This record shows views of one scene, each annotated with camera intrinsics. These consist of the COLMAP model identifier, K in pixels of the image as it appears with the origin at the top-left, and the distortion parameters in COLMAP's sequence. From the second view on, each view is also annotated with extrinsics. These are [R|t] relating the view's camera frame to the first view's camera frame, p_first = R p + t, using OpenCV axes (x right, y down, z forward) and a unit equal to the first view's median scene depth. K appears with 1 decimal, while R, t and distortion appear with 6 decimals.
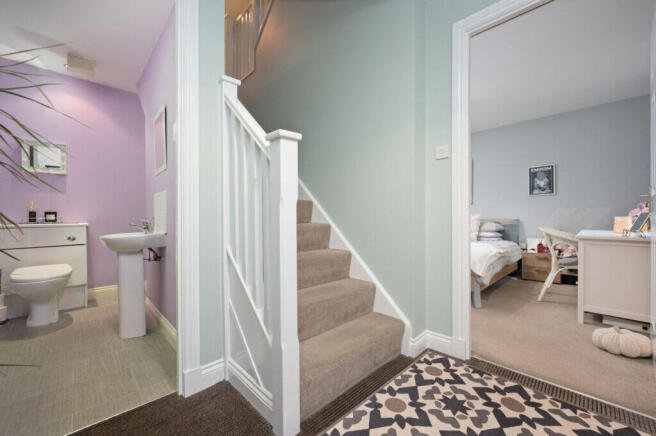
lens RADIAL K [[258.9, 0, 328.0], [0, 258.9, 218.0], [0, 0, 1]] dist [0.000549, 0.000107]
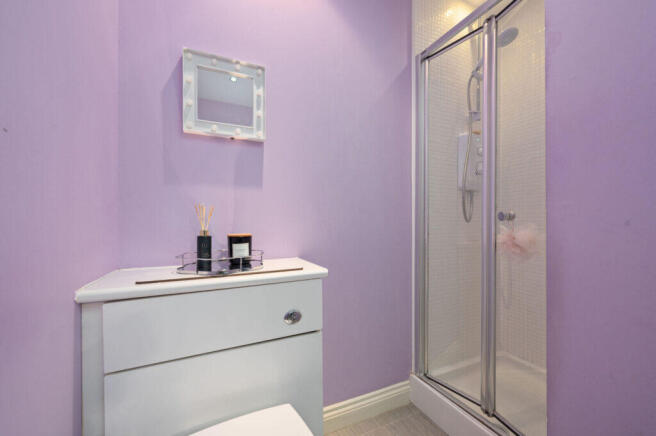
lens RADIAL K [[263.6, 0, 330.6], [0, 263.6, 221.6], [0, 0, 1]] dist [0.000784, 0.000138]
pose [[0.959529, 0.005196, -0.281561, -0.851890], [-0.010091, 0.999822, -0.015939, -0.040977], [0.281428, 0.018136, 0.959411, 0.683401]]
